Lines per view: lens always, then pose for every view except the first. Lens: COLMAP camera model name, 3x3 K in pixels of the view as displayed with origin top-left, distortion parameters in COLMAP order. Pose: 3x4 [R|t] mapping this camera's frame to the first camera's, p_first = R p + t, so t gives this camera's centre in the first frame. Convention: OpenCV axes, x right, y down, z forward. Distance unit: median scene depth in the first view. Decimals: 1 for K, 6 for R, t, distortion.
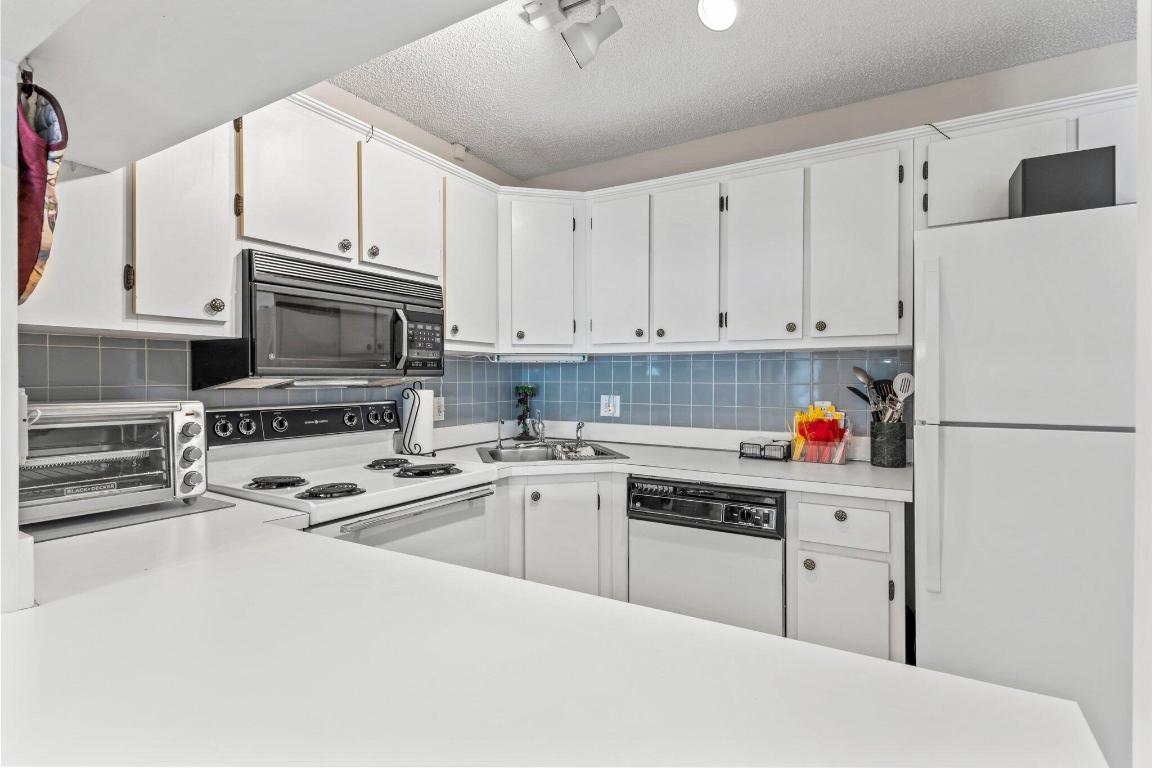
lens RADIAL K [[553.6, 0, 578.6], [0, 553.6, 381.9], [0, 0, 1]] dist [-0.004895, 0.000244]
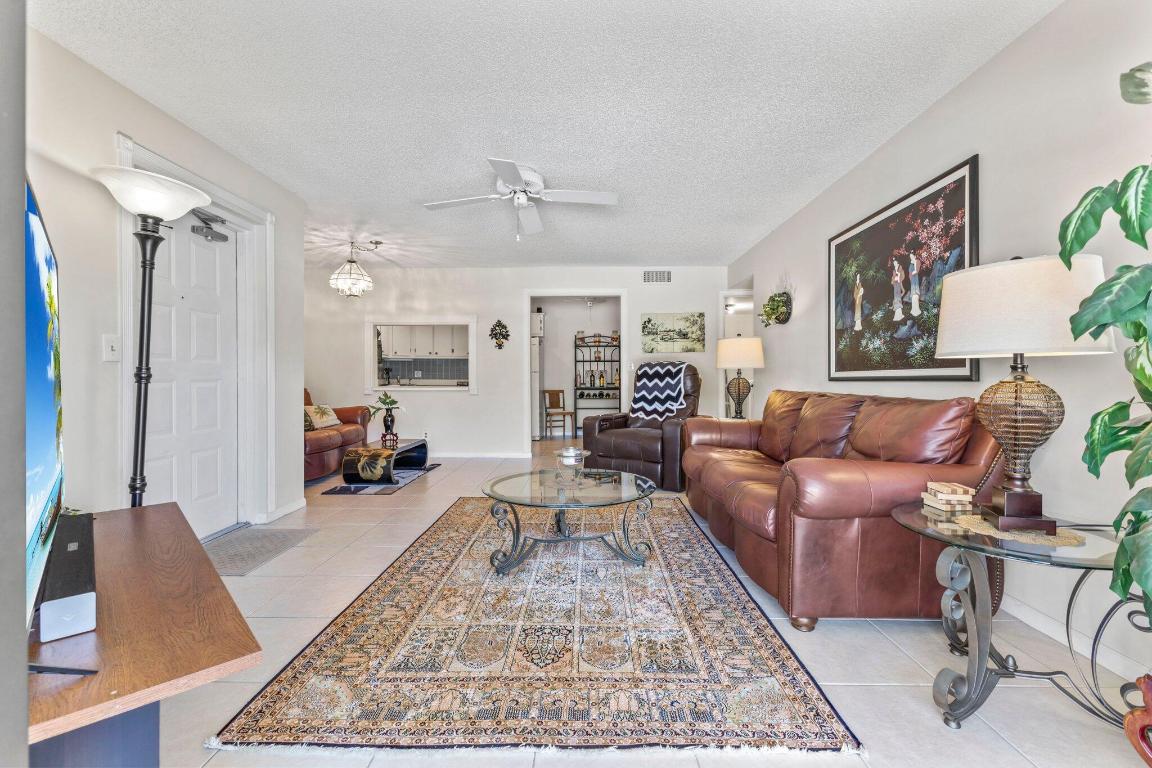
lens RADIAL K [[497.5, 0, 574.6], [0, 497.5, 381.6], [0, 0, 1]] dist [0.013339, -0.000744]
pose [[0.867762, -0.001214, 0.496979, -0.825554], [0.001074, 0.999999, 0.000568, 0.117848], [-0.496979, 0.000041, 0.867763, -2.770437]]
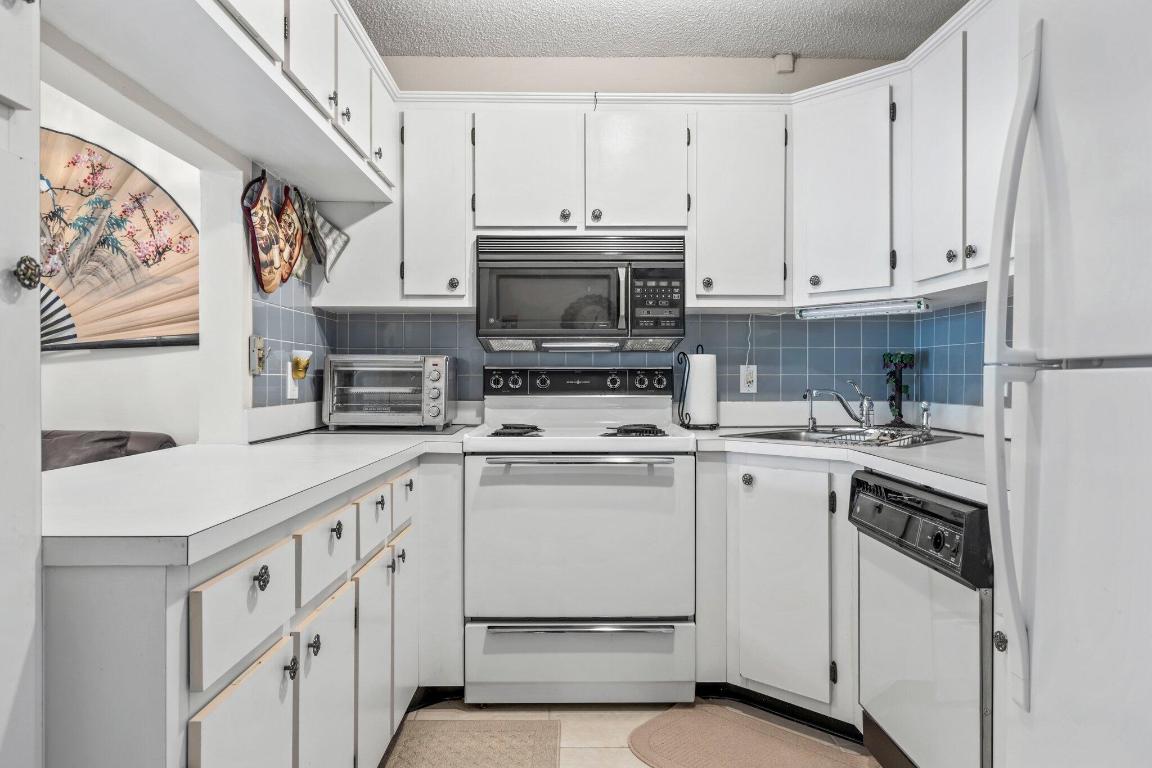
lens RADIAL K [[734.7, 0, 579.2], [0, 734.7, 386.4], [0, 0, 1]] dist [0.004390, 0.001461]
pose [[0.533527, 0.010062, -0.845723, 0.688629], [-0.004713, 0.999949, 0.008924, 0.062934], [0.845770, -0.000775, 0.533548, 0.219661]]
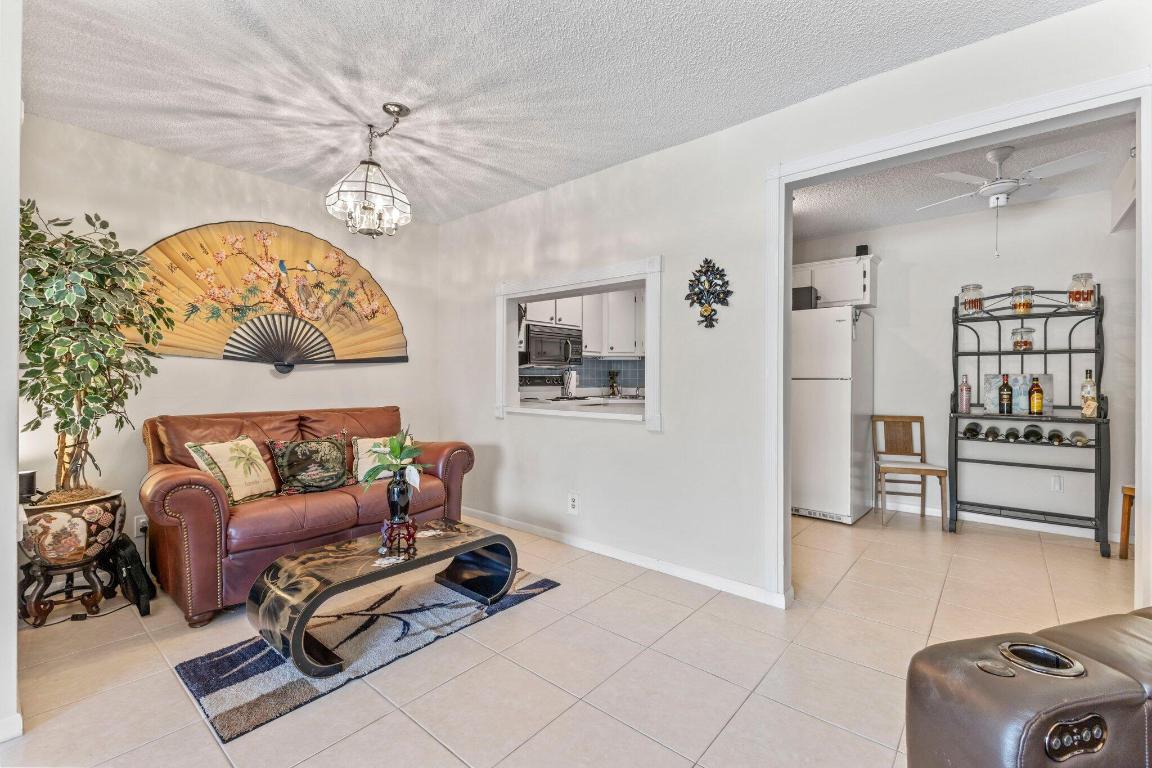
lens RADIAL K [[497.5, 0, 579.5], [0, 497.5, 382.6], [0, 0, 1]] dist [0.013339, -0.000744]
pose [[0.987377, 0.007792, -0.158193, 0.112705], [-0.007200, 0.999965, 0.004310, 0.061932], [0.158221, -0.003117, 0.987399, -1.306510]]
